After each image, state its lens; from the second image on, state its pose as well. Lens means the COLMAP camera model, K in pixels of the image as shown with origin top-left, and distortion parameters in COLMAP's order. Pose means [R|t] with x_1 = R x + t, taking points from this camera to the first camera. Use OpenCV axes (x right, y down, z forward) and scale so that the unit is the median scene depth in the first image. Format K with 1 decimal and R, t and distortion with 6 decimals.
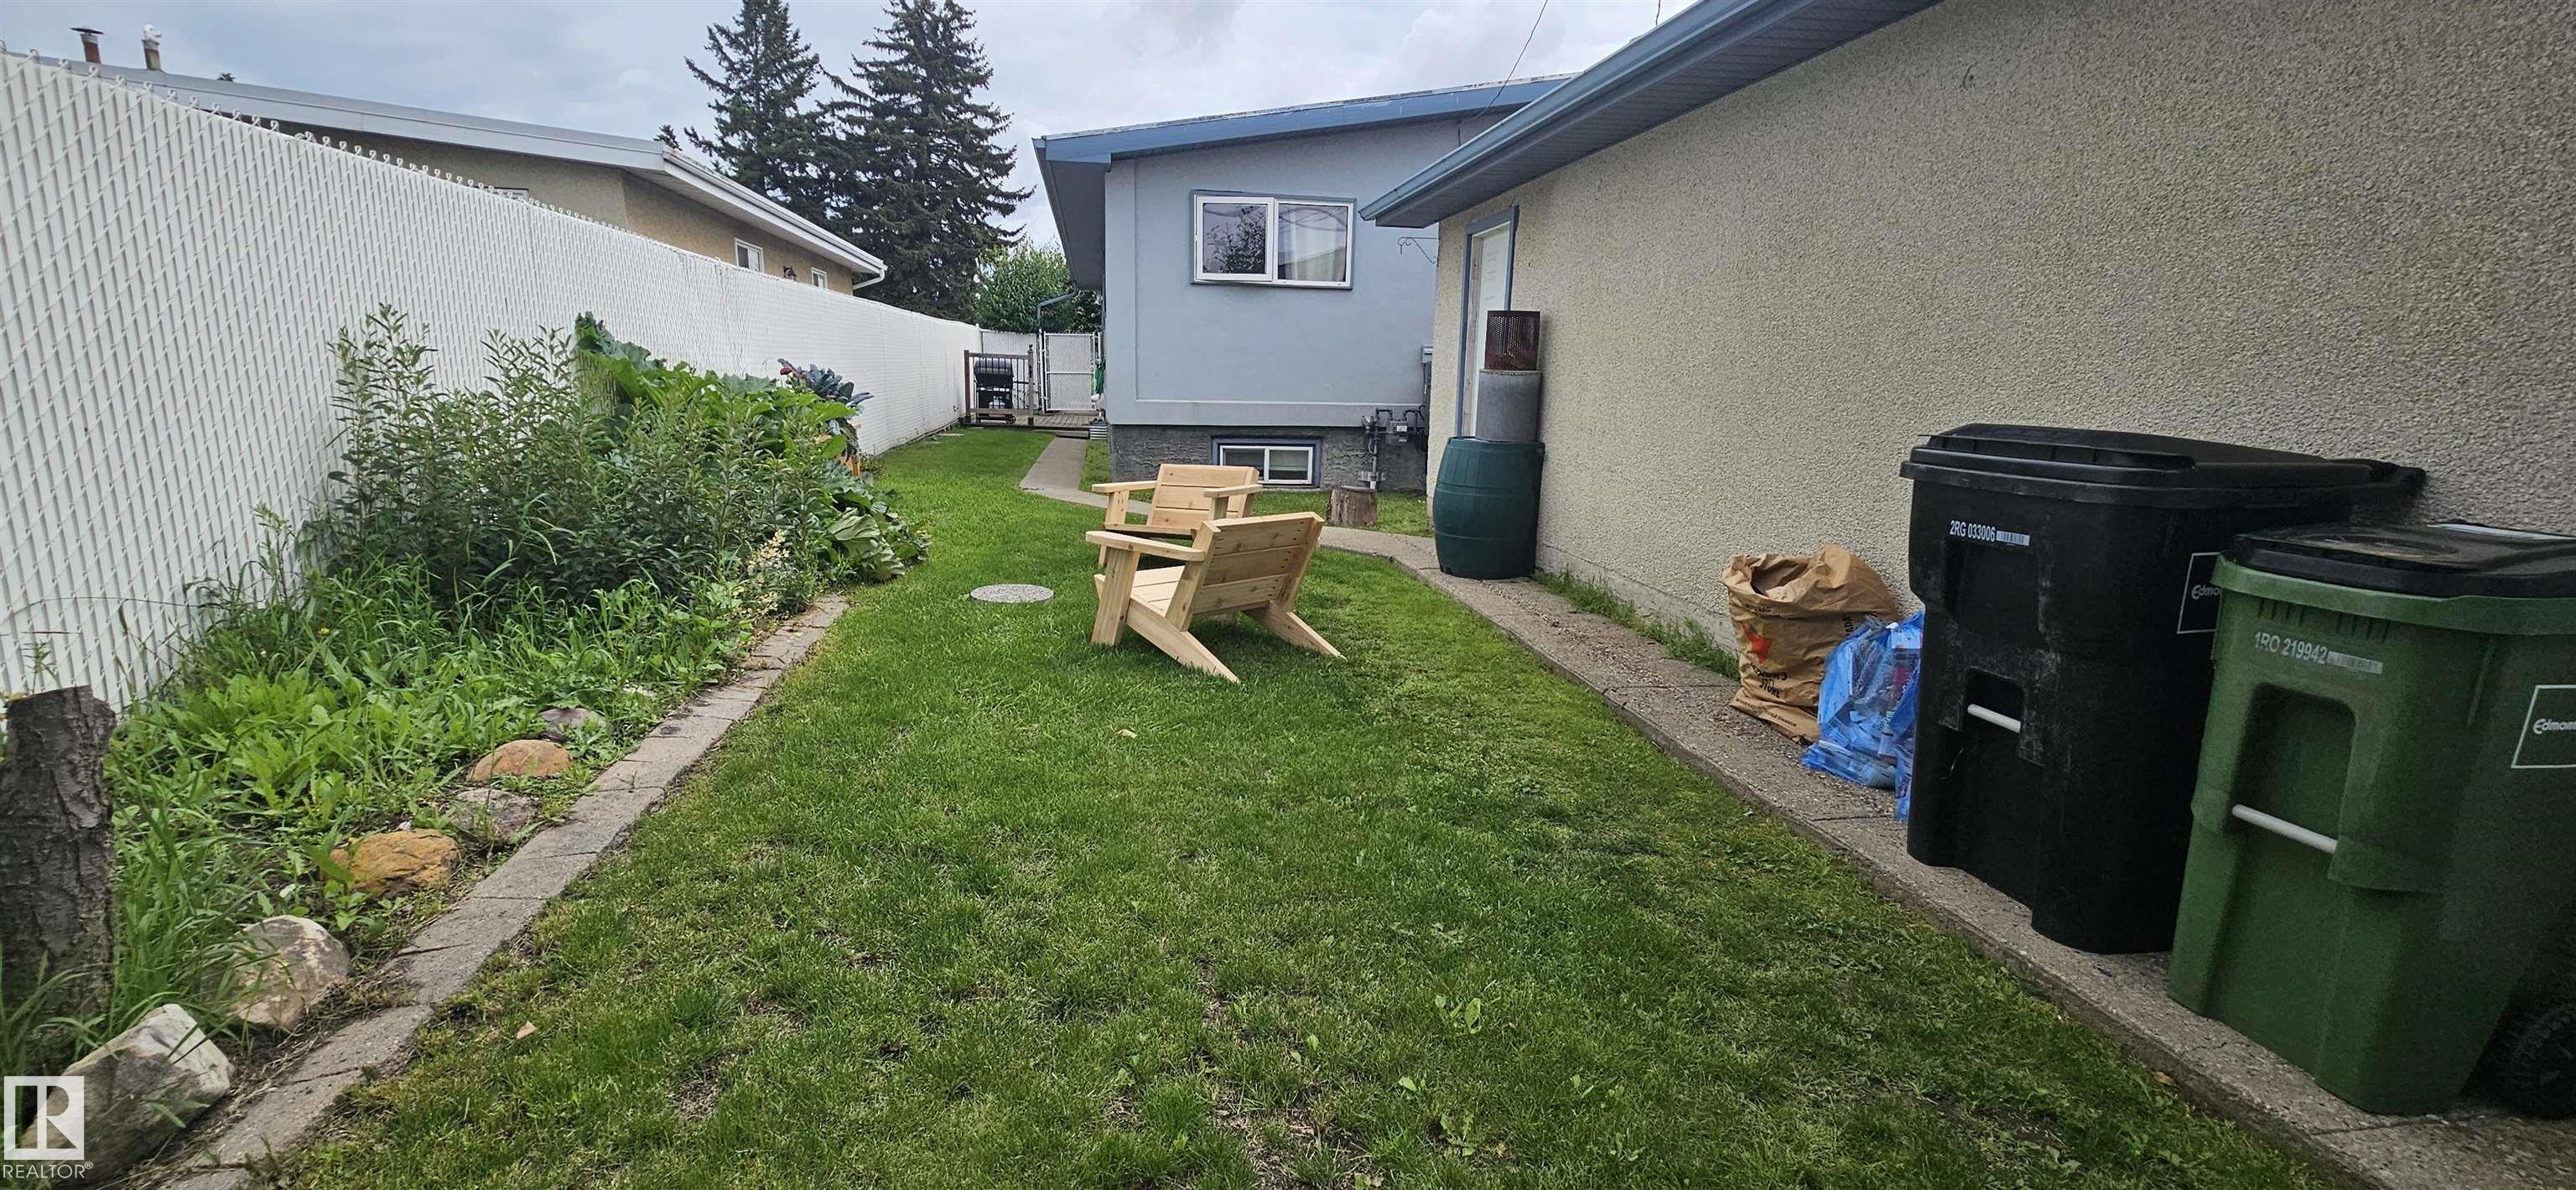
lens RADIAL K [[1054.4, 0, 1288.1], [0, 1054.4, 590.1], [0, 0, 1]] dist [0.001646, 0.000668]
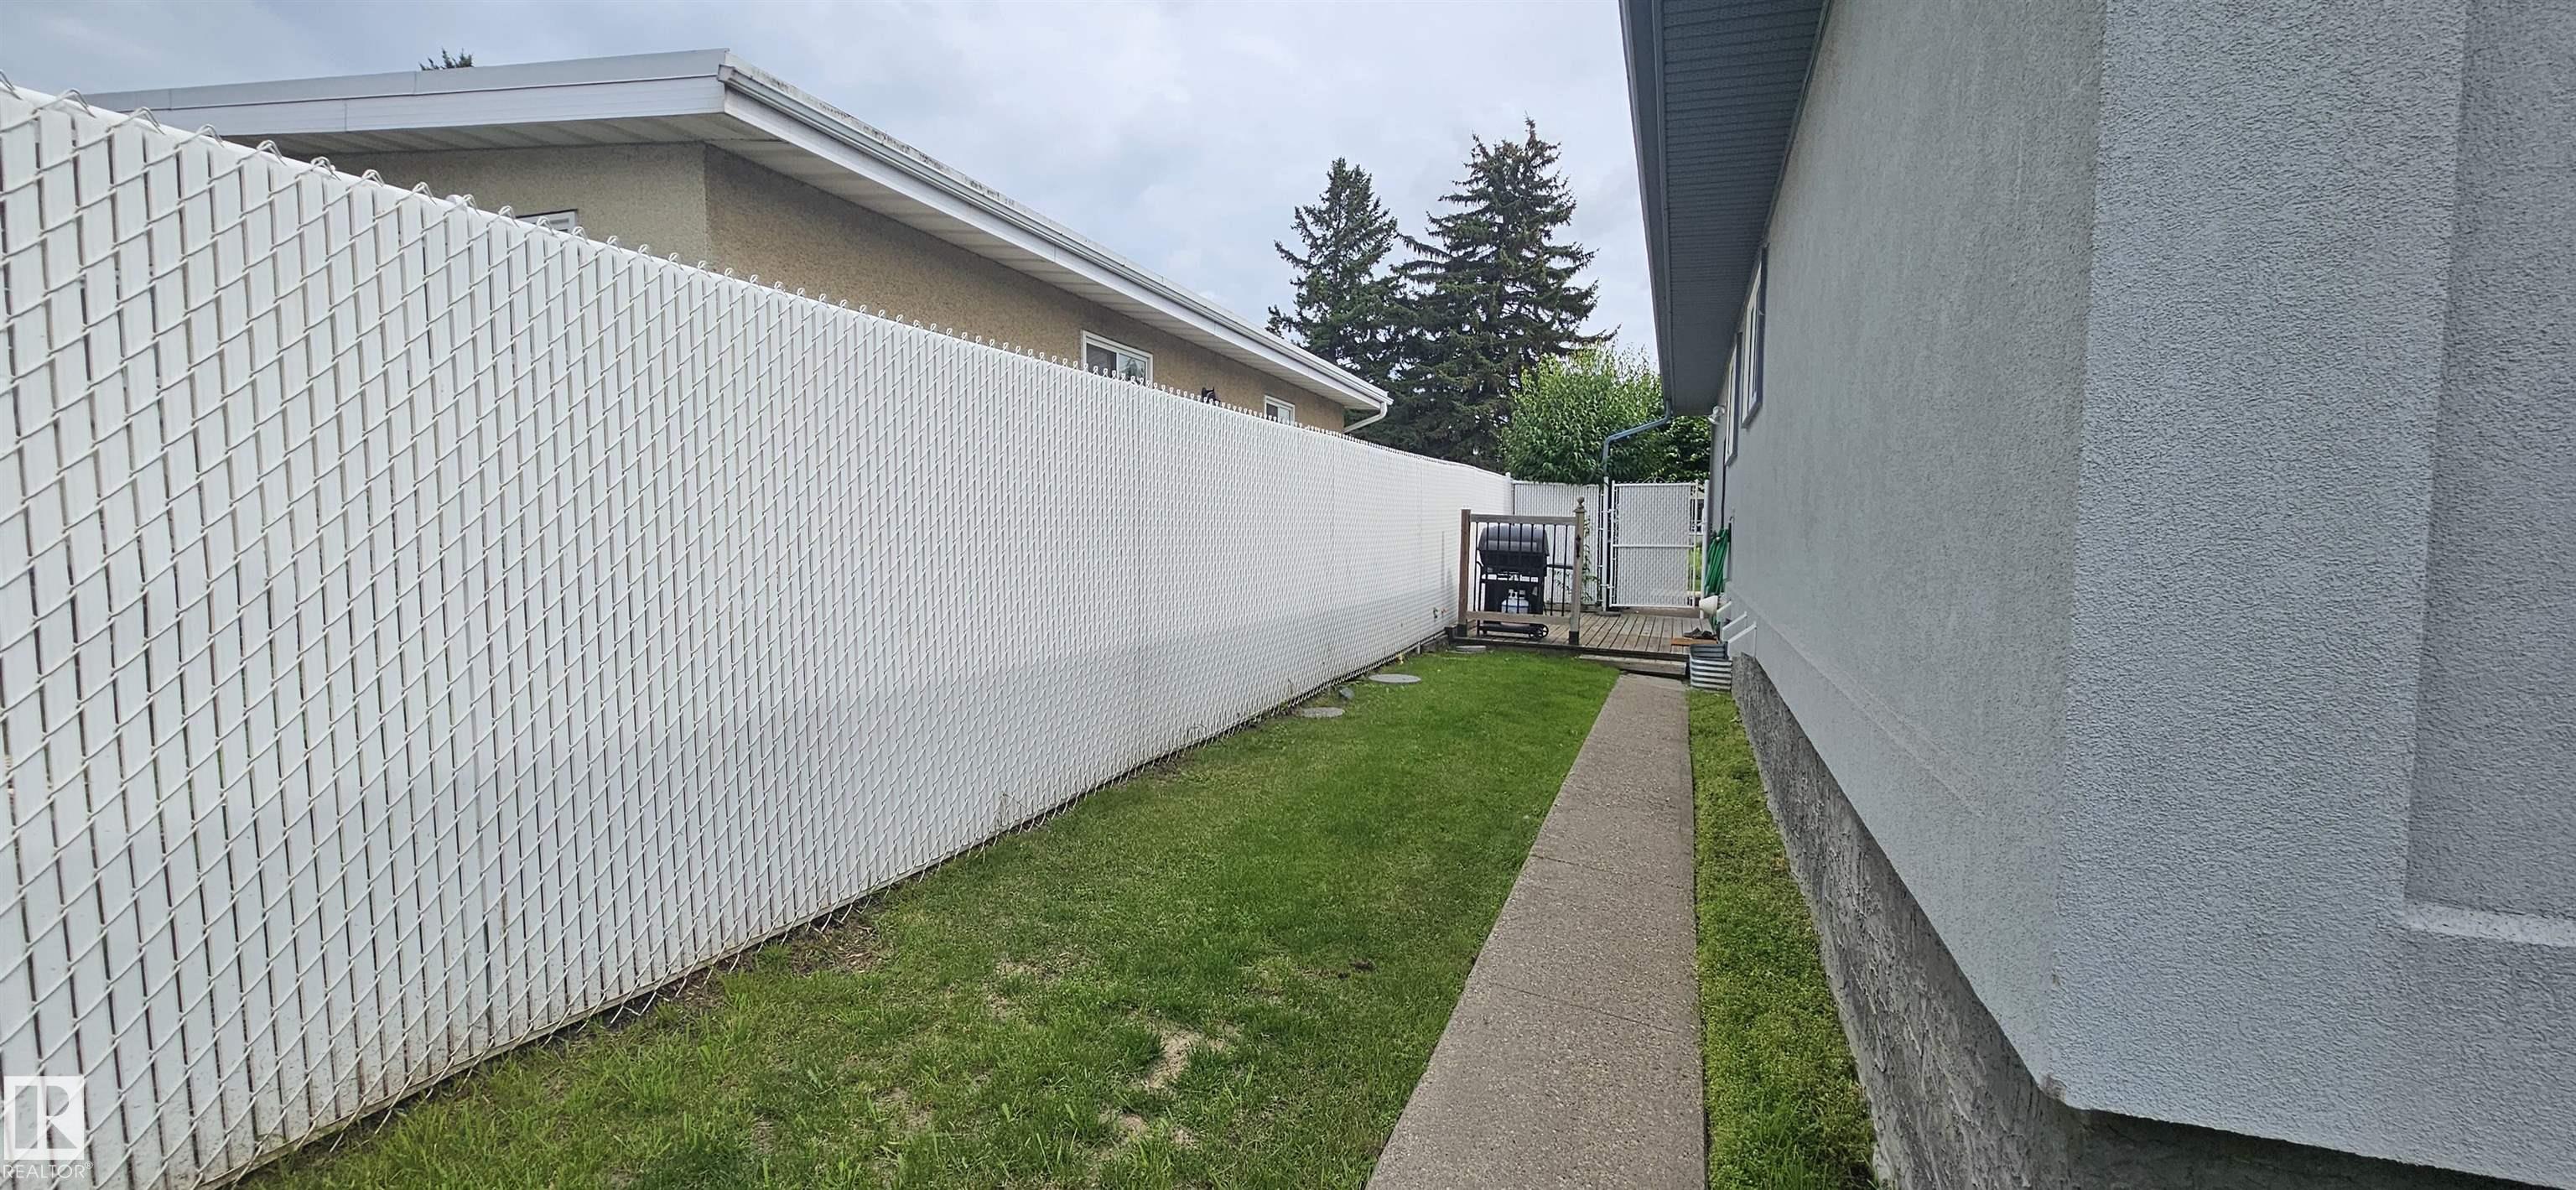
lens RADIAL K [[1052.3, 0, 1288.0], [0, 1052.3, 595.0], [0, 0, 1]] dist [-0.029725, 0.000132]
pose [[0.862137, 0.019639, -0.506295, -0.040860], [-0.095662, 0.987586, -0.124589, -0.041611], [0.497563, 0.155846, 0.853313, 0.192783]]
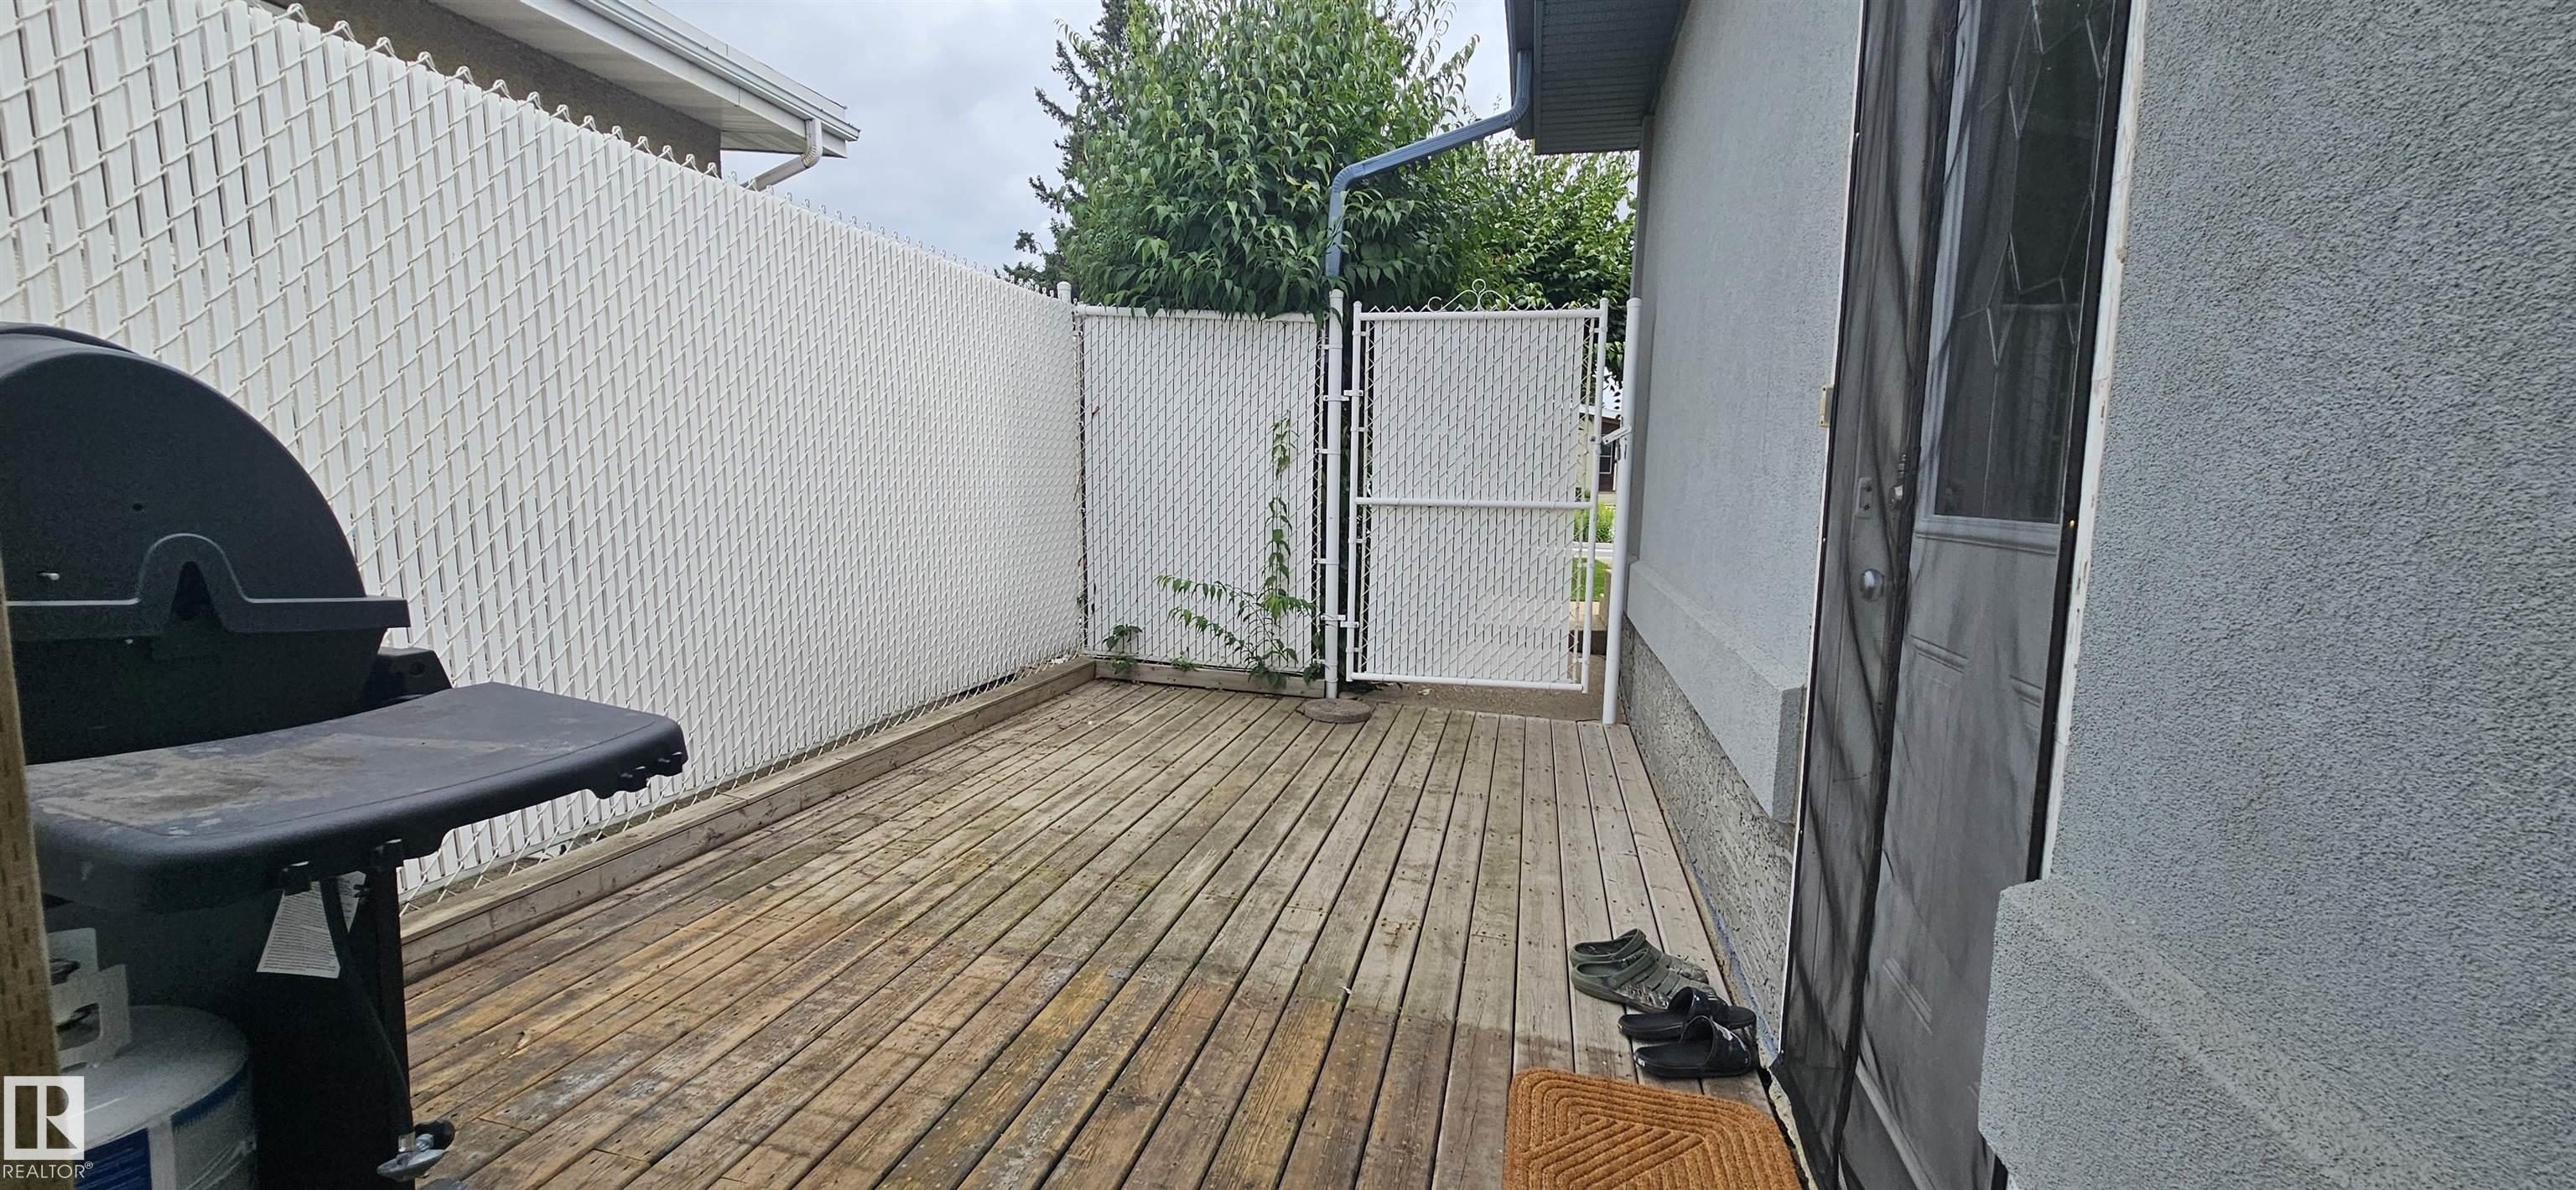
lens RADIAL K [[1052.3, 0, 1288.0], [0, 1052.3, 595.0], [0, 0, 1]] dist [-0.029725, 0.000132]
pose [[0.918393, 0.044983, -0.393104, -0.078961], [-0.084000, 0.993035, -0.082612, -0.084210], [0.386650, 0.108891, 0.915775, 0.399870]]
